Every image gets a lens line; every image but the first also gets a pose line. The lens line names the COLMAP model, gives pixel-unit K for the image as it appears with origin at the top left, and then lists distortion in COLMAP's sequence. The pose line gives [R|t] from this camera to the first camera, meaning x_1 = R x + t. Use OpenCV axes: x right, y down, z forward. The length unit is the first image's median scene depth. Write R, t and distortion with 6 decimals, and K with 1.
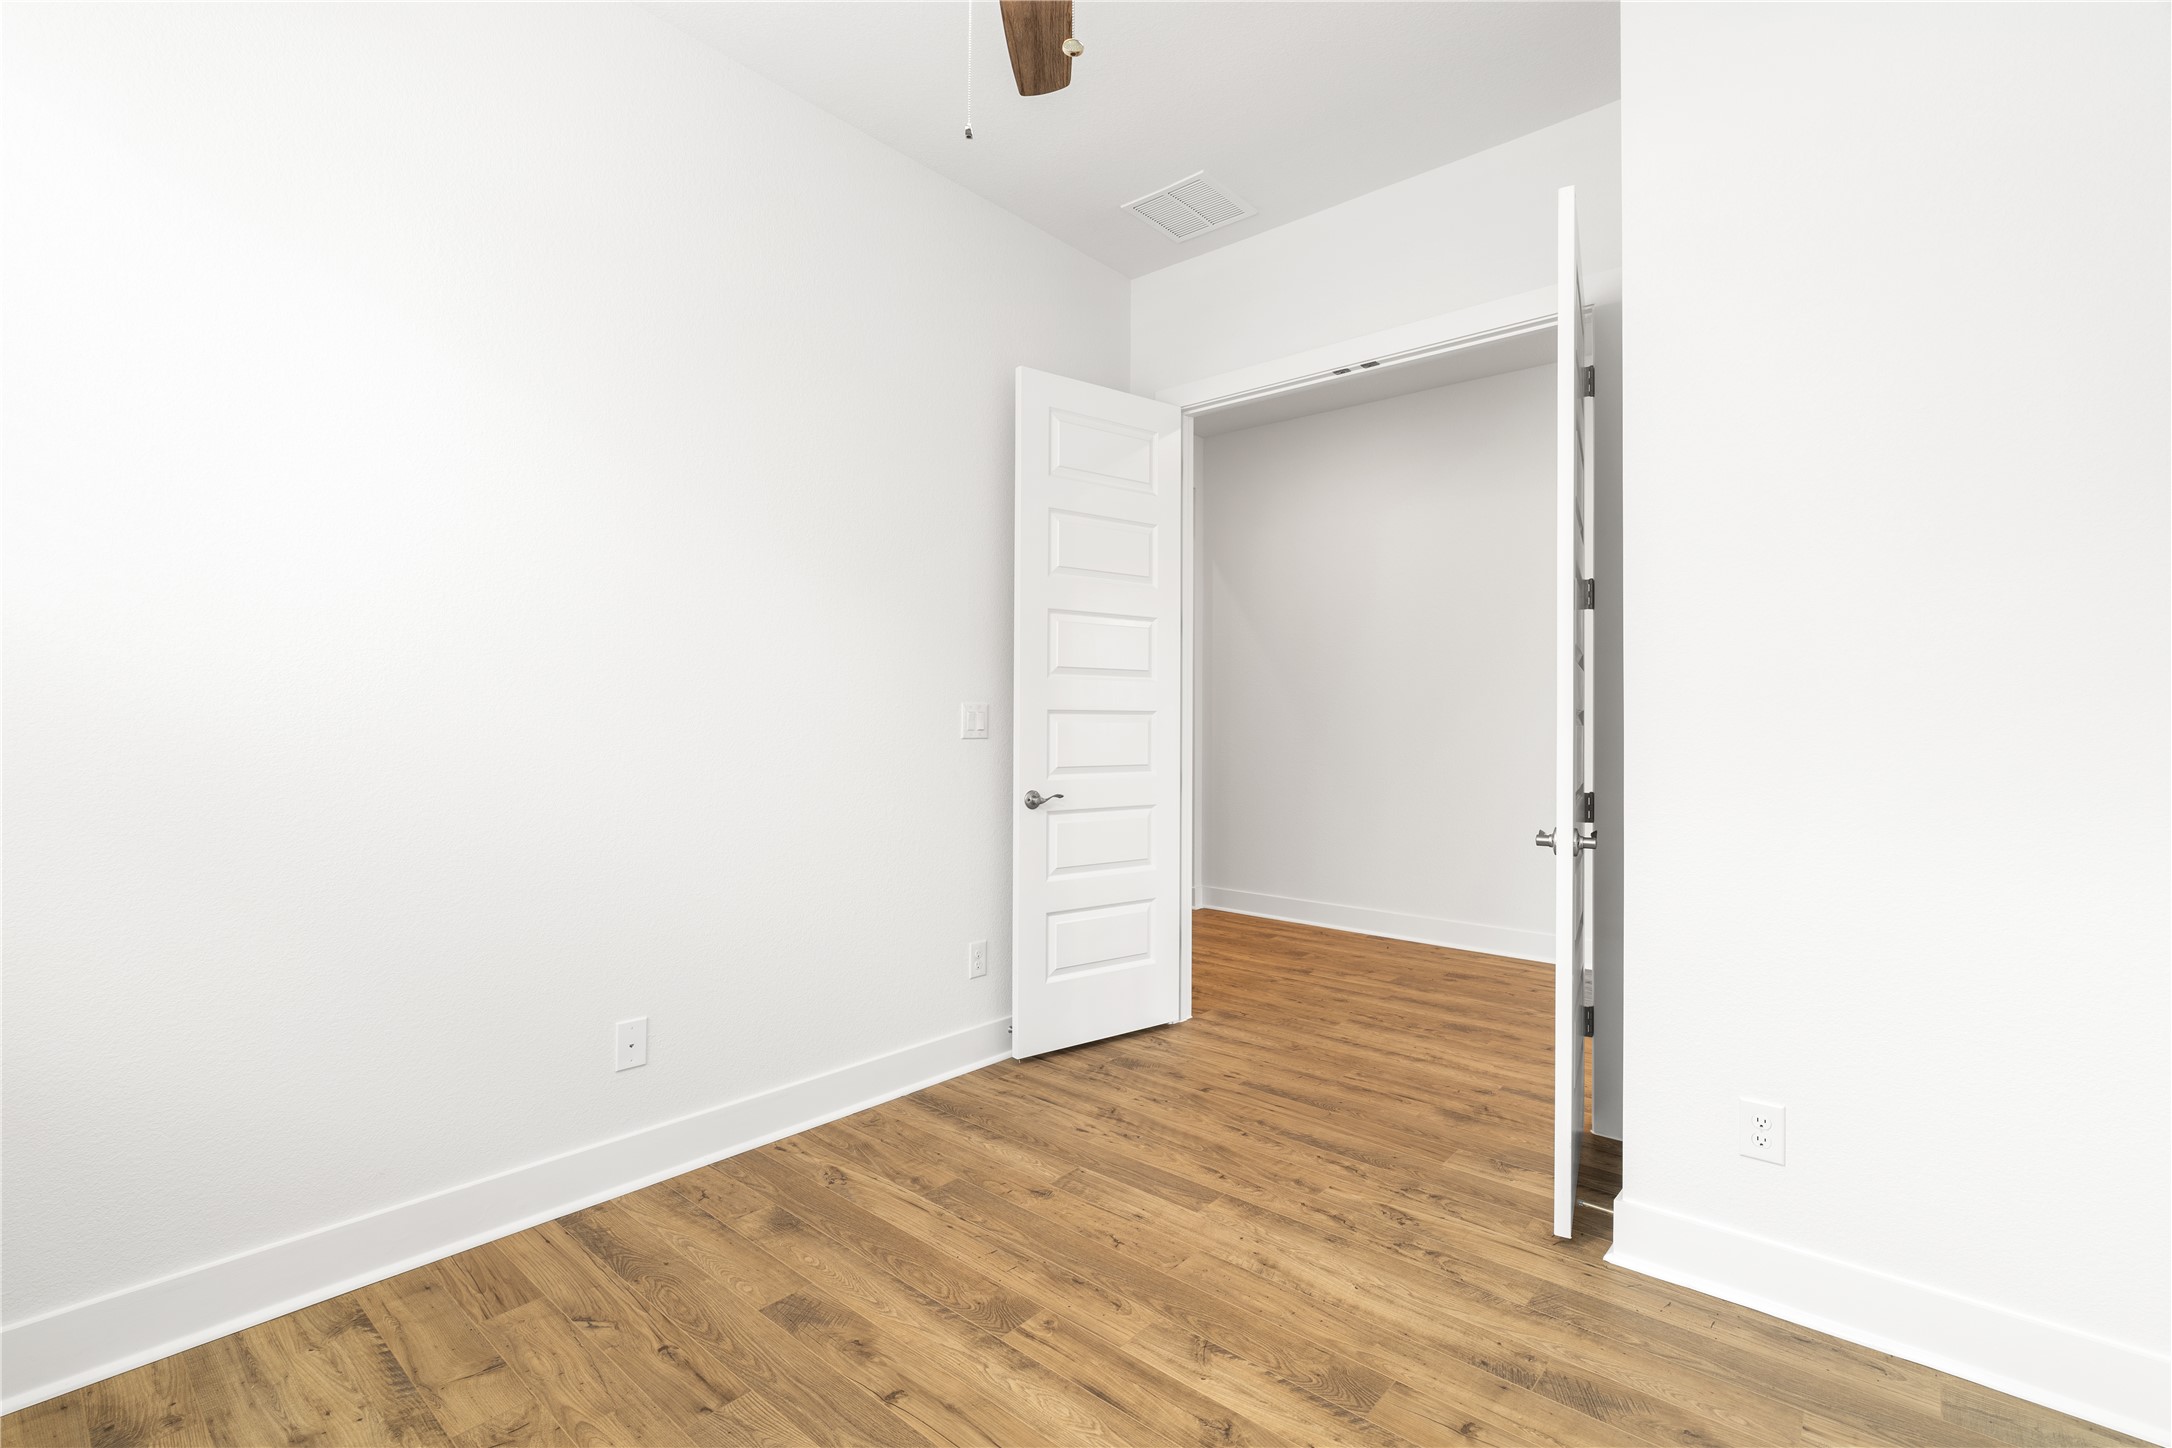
lens RADIAL K [[982.3, 0, 1081.9], [0, 982.3, 720.8], [0, 0, 1]] dist [-0.000576, -0.000115]
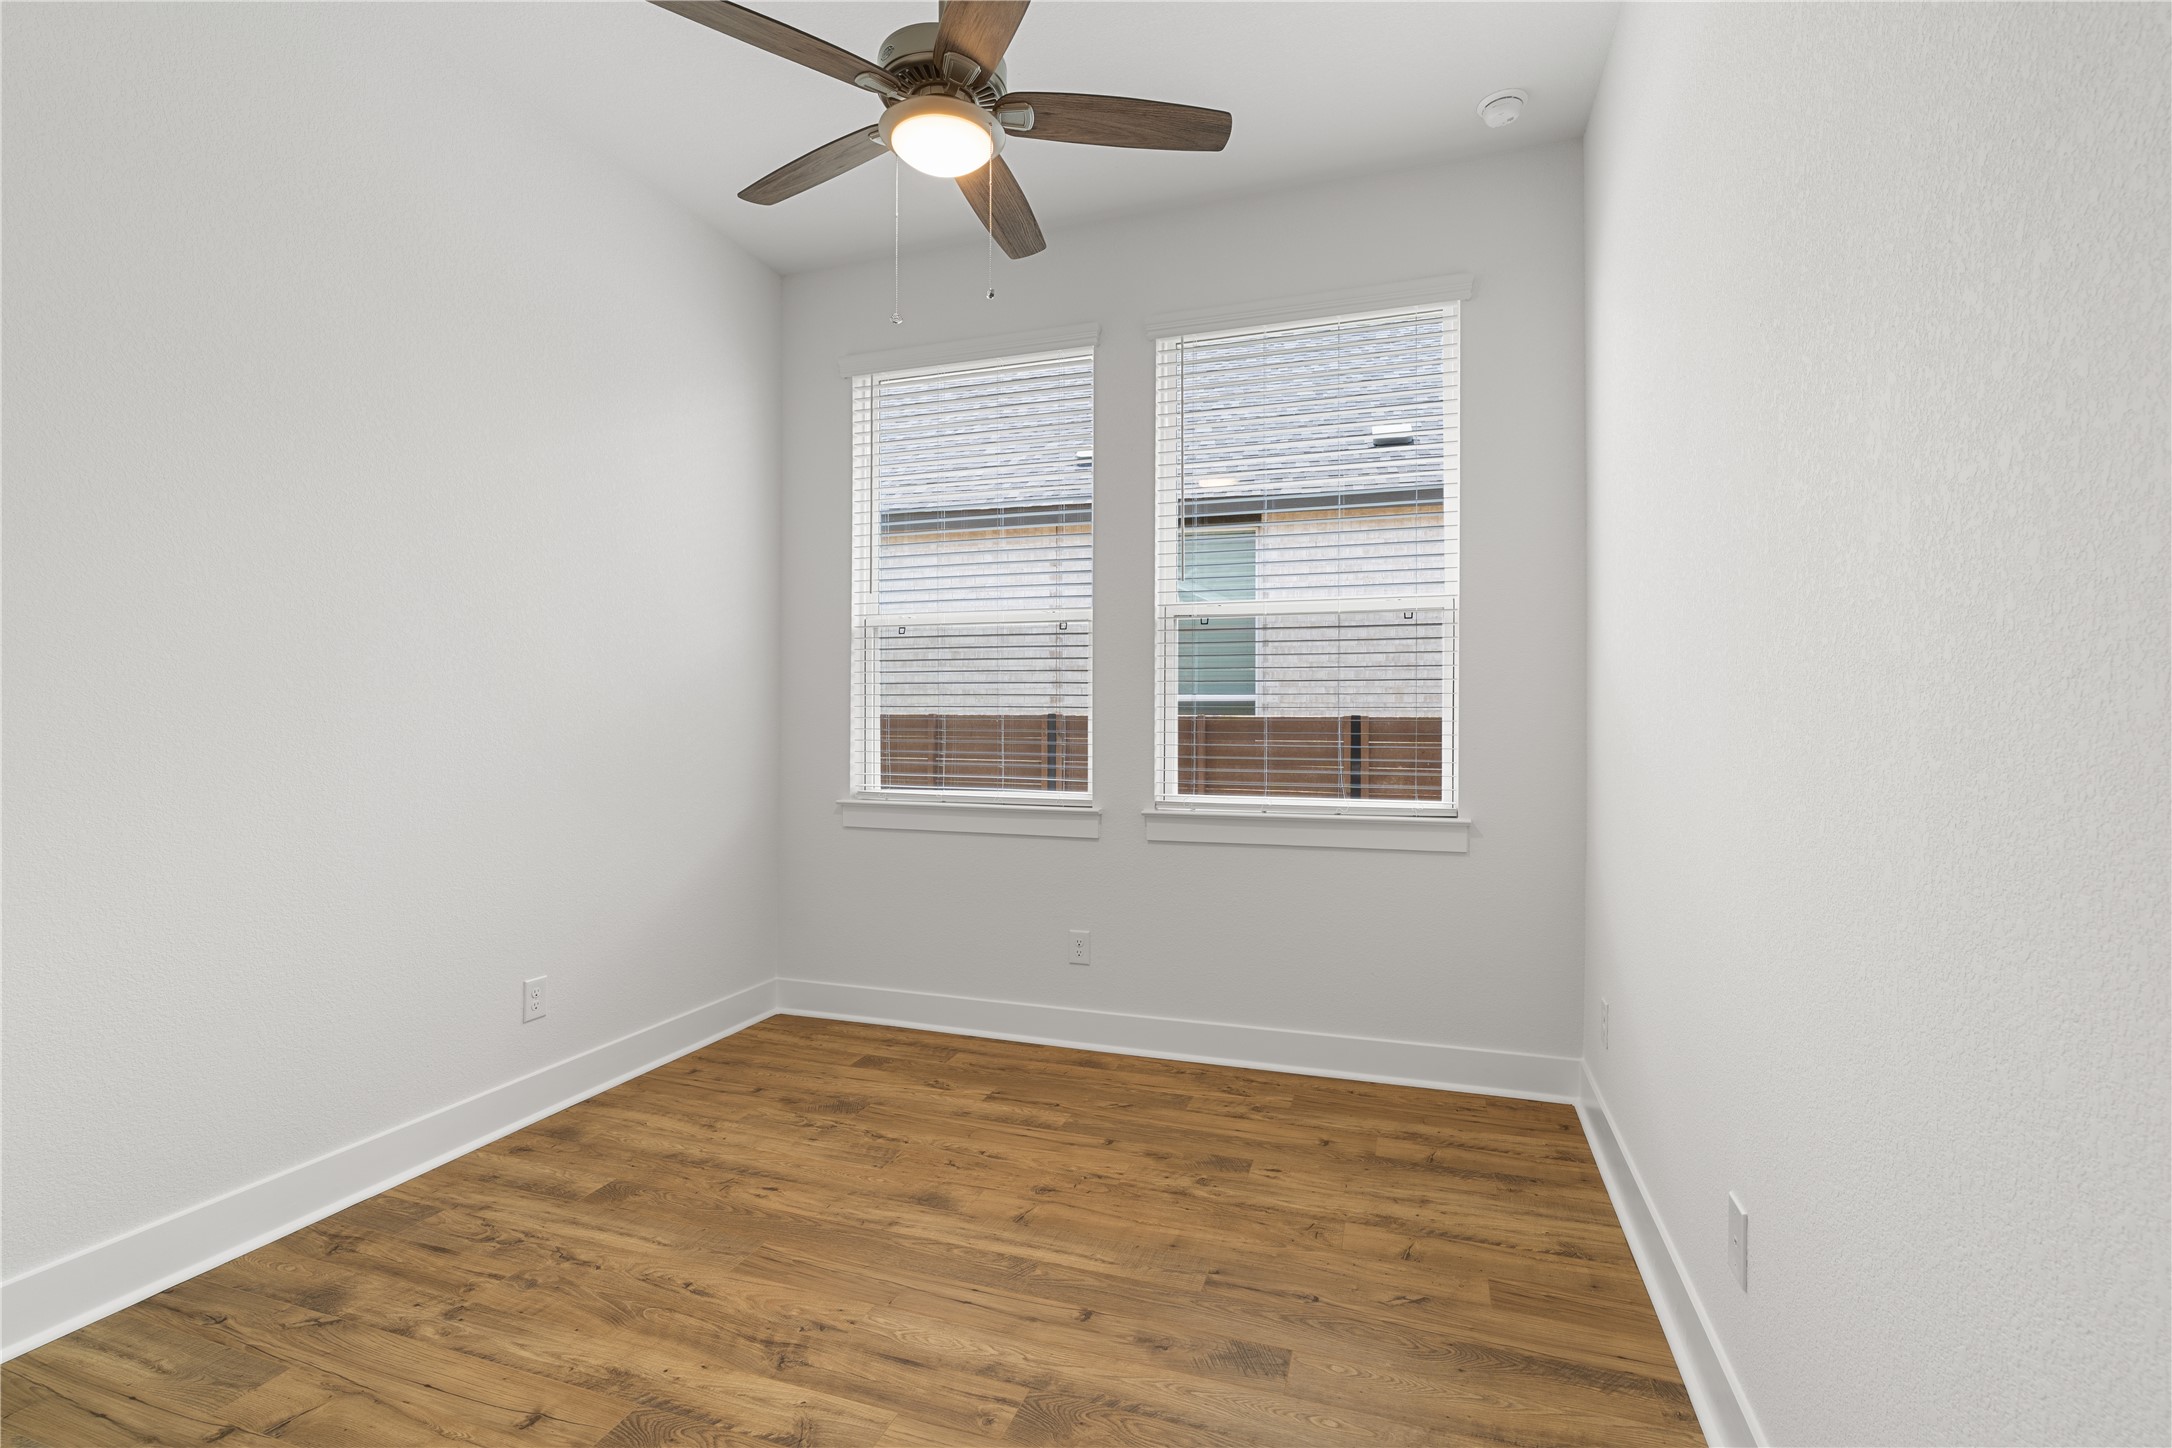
lens RADIAL K [[982.3, 0, 1089.2], [0, 982.3, 722.5], [0, 0, 1]] dist [-0.000576, -0.000115]
pose [[-0.924897, -0.009146, -0.380108, 0.231289], [-0.010024, 0.999950, 0.000331, 0.001424], [0.380086, 0.004117, -0.924942, 1.951173]]
